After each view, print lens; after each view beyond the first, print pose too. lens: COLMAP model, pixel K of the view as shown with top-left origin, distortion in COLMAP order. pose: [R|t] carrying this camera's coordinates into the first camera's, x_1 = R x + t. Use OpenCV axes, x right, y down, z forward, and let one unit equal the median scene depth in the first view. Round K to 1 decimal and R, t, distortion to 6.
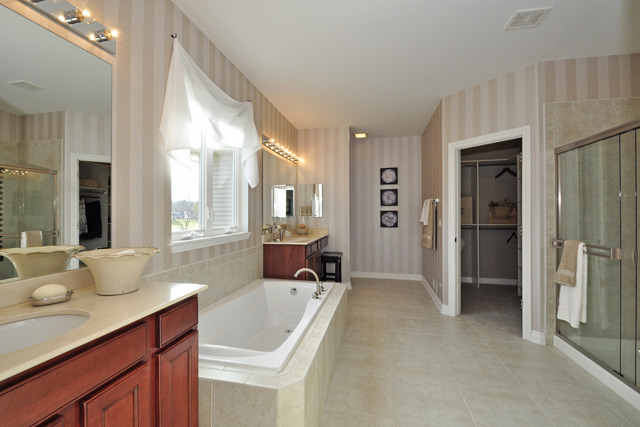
lens RADIAL K [[279.7, 0, 318.8], [0, 279.7, 213.7], [0, 0, 1]] dist [-0.010476, -0.007497]
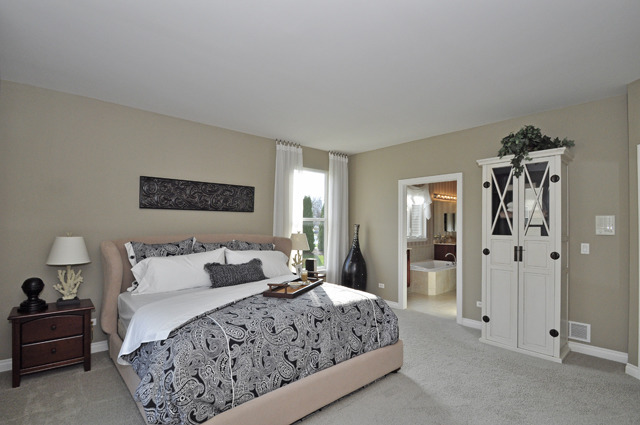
lens RADIAL K [[294.2, 0, 317.9], [0, 294.2, 217.6], [0, 0, 1]] dist [-0.009657, -0.000819]
pose [[0.795180, -0.005096, -0.606352, 0.532251], [-0.004903, 0.999878, -0.014834, -0.066707], [0.606353, 0.014769, 0.795058, -1.554979]]
